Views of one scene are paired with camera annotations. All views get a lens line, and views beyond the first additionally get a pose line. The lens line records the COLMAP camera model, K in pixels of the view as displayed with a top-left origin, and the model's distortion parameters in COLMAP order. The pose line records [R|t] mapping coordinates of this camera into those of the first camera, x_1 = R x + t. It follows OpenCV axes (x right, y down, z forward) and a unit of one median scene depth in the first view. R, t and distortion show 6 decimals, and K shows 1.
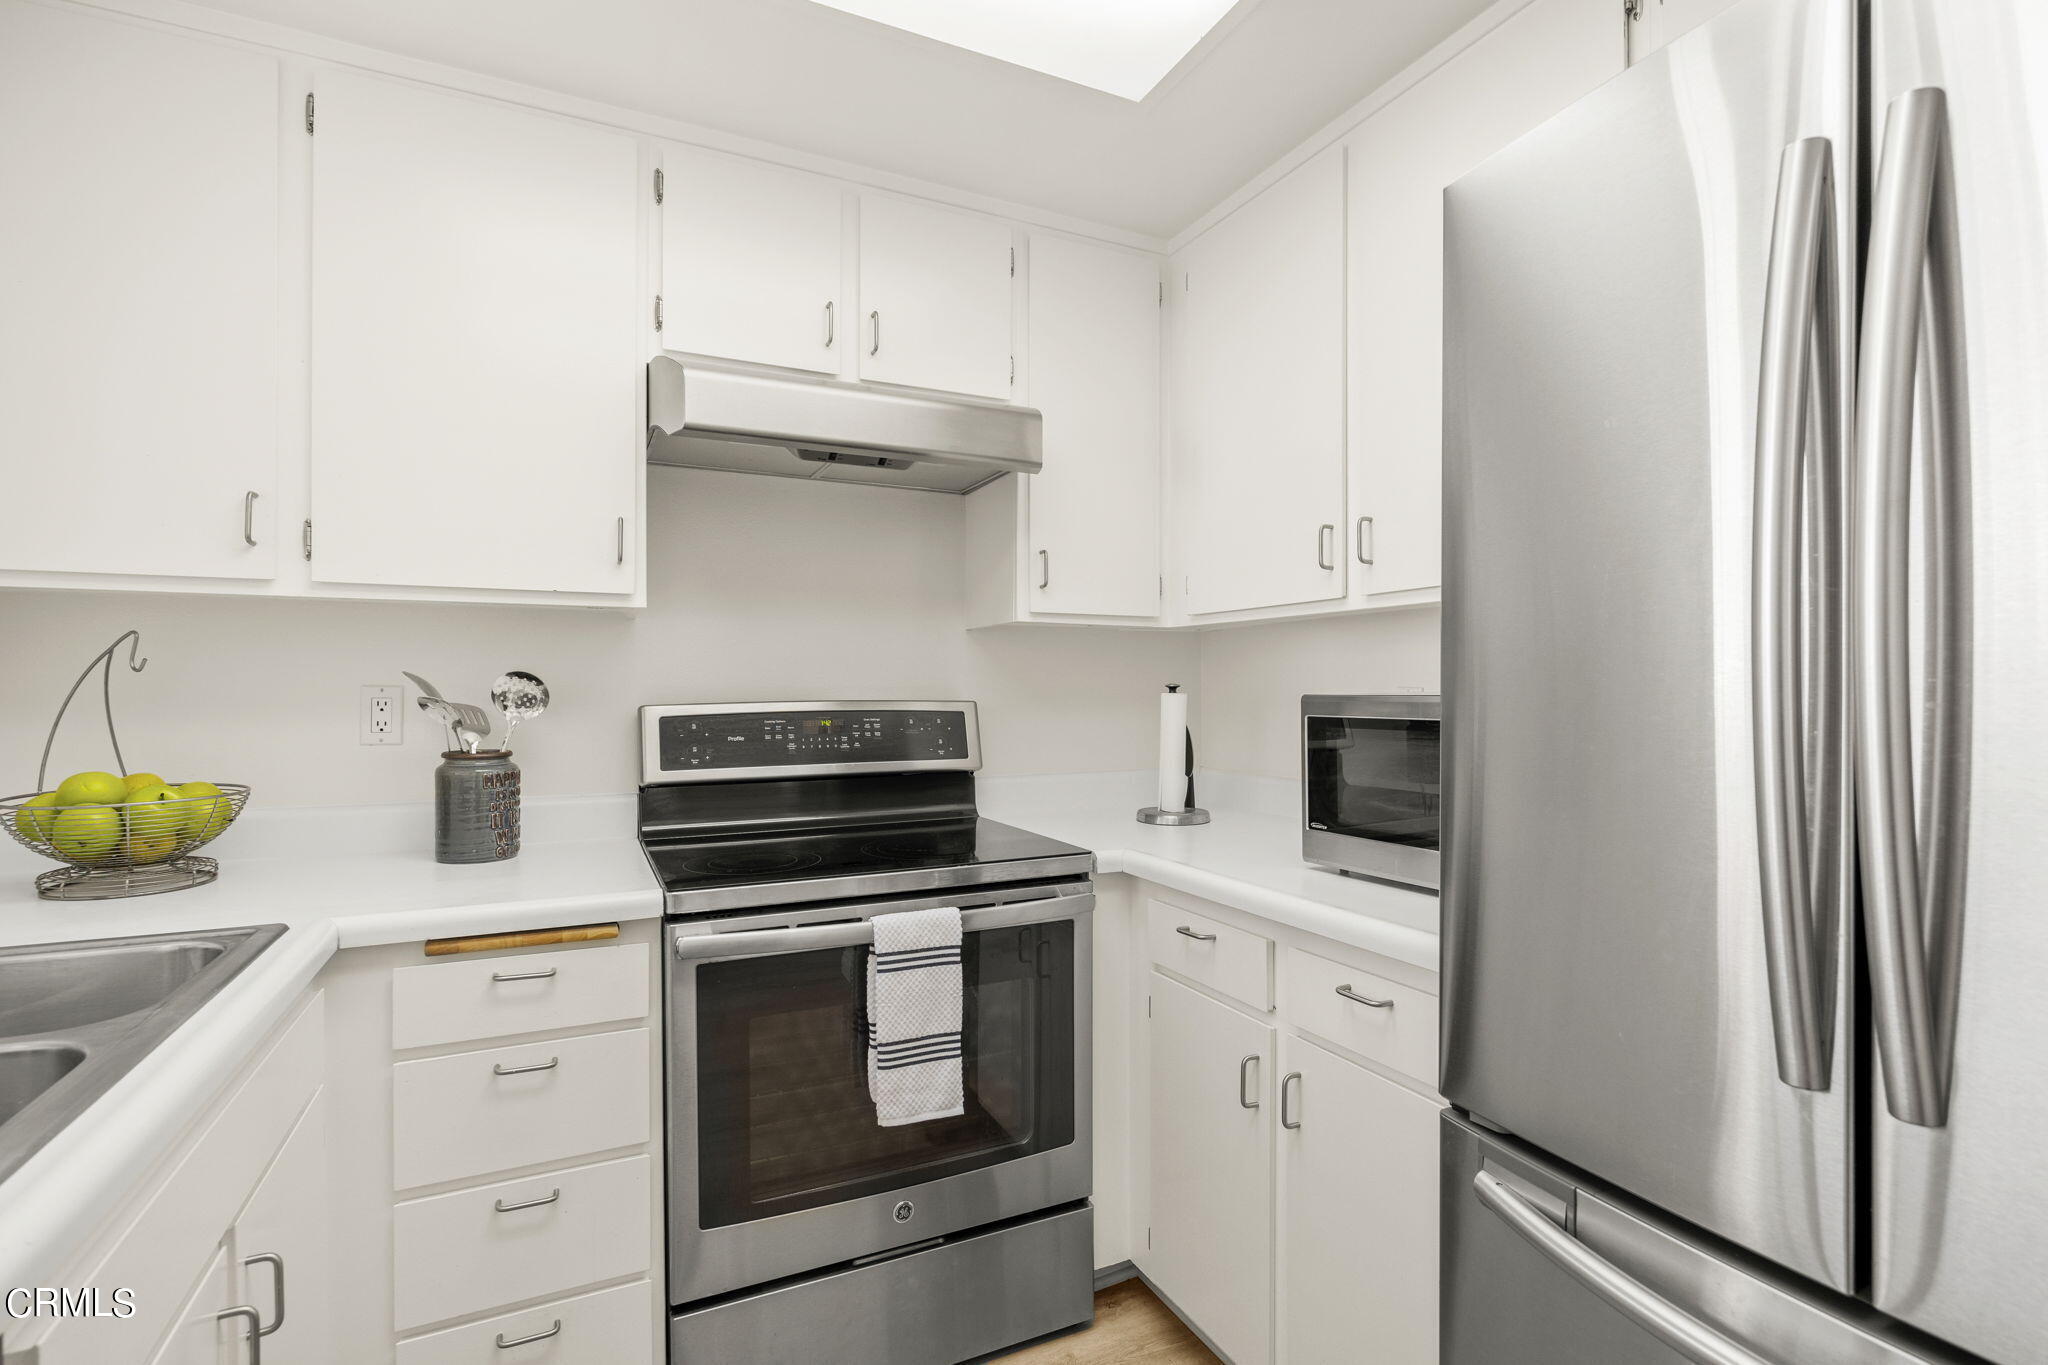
lens RADIAL K [[990.1, 0, 1028.1], [0, 990.1, 689.2], [0, 0, 1]] dist [0.002808, 0.000844]
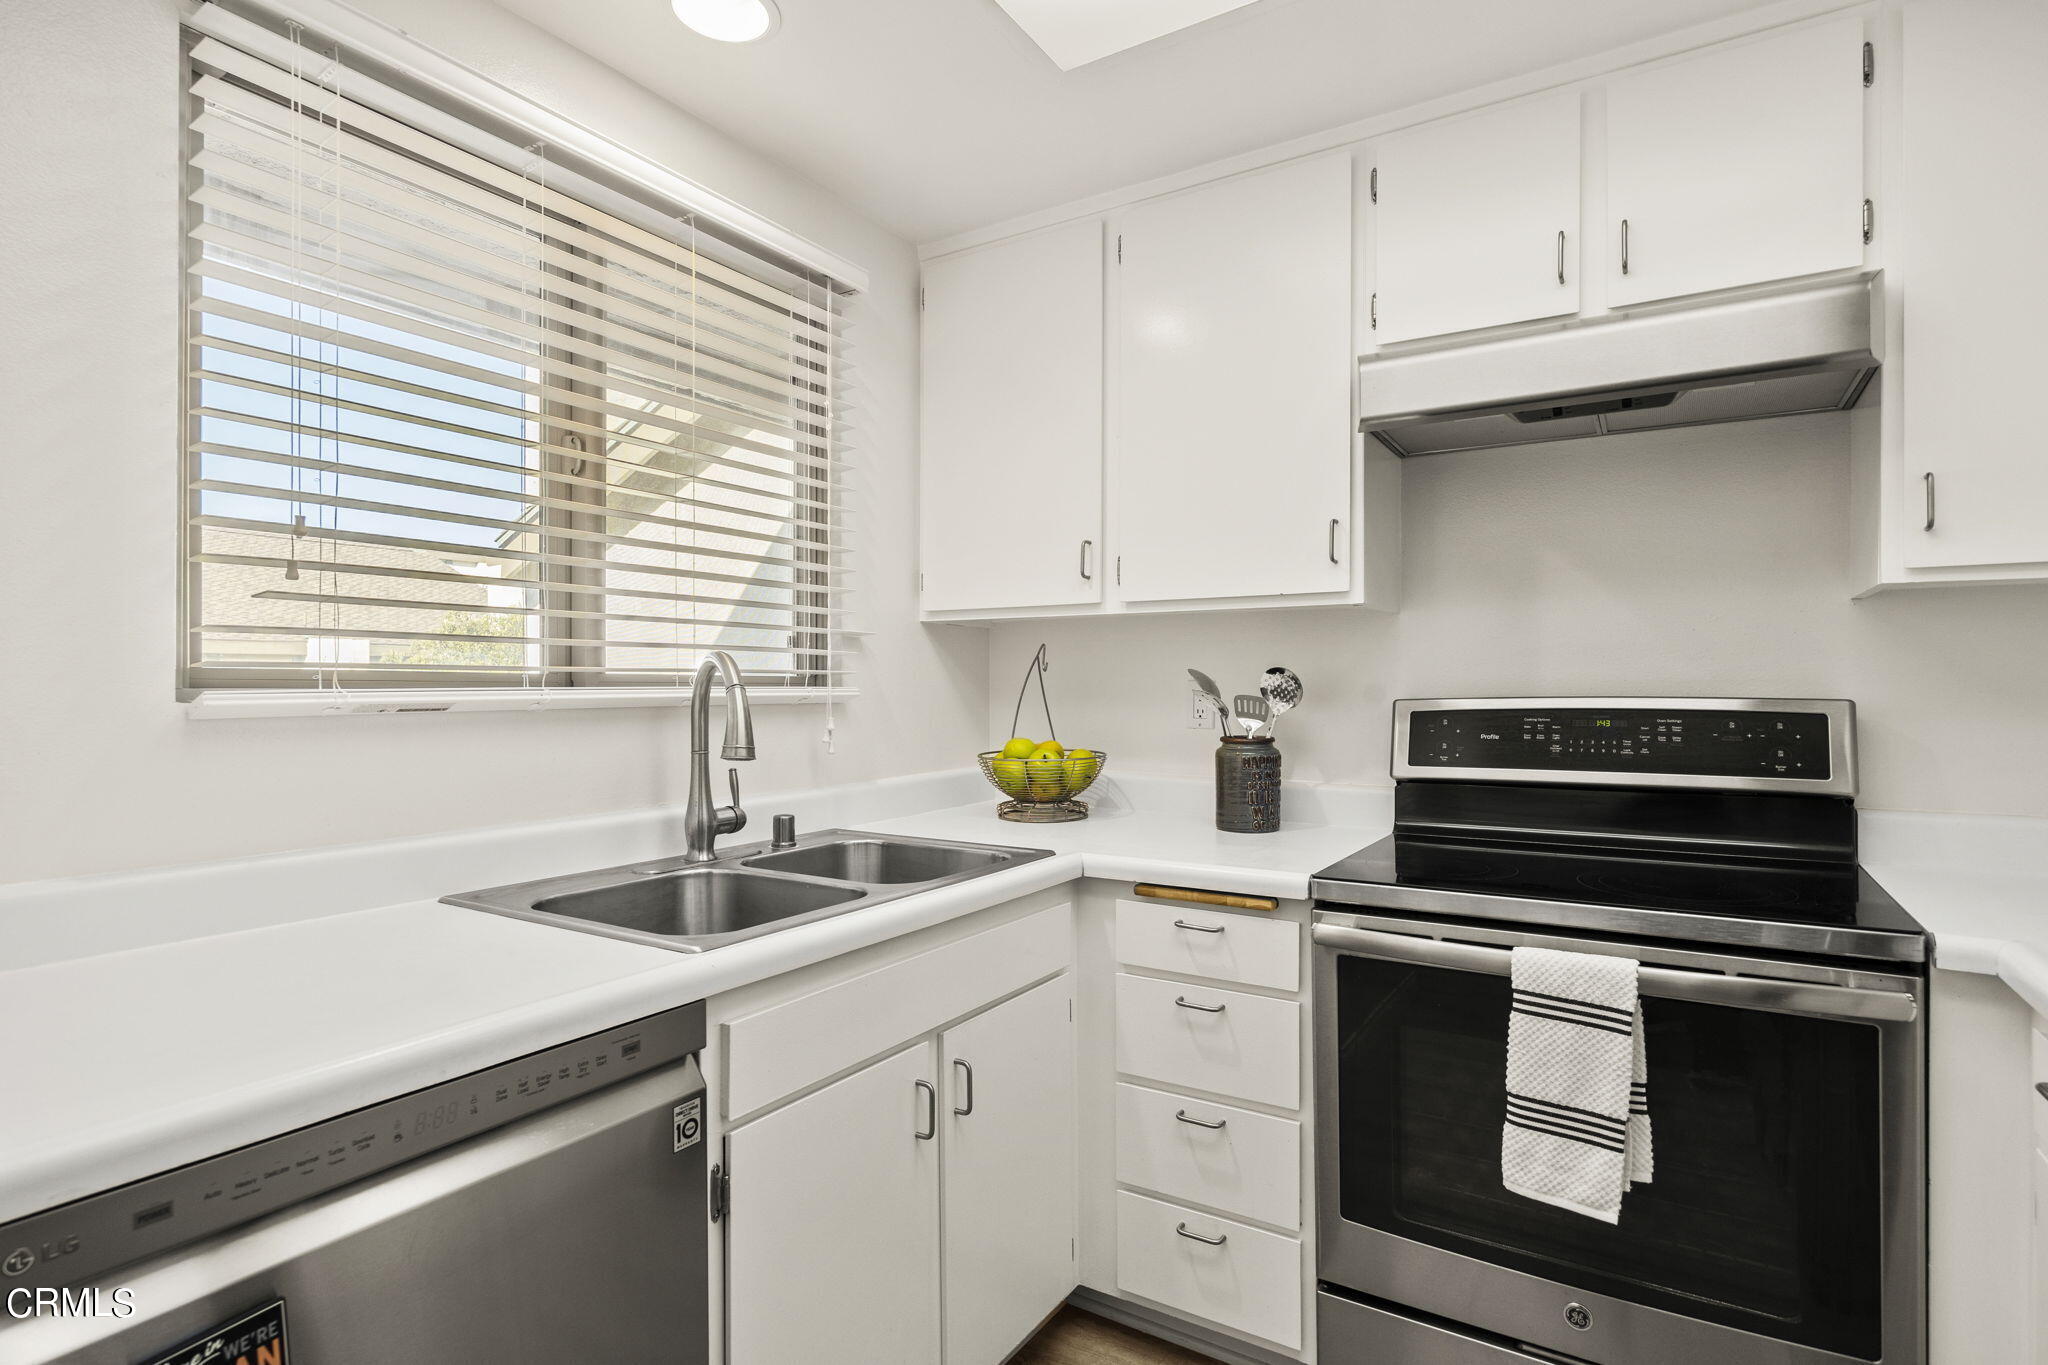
lens RADIAL K [[1015.1, 0, 1024.0], [0, 1015.1, 682.5], [0, 0, 1]] dist [-0.002719, -0.000061]
pose [[0.530035, -0.001265, -0.847975, 0.317437], [0.000243, 0.999999, -0.001339, 0.000710], [0.847976, 0.000503, 0.530034, 0.148979]]
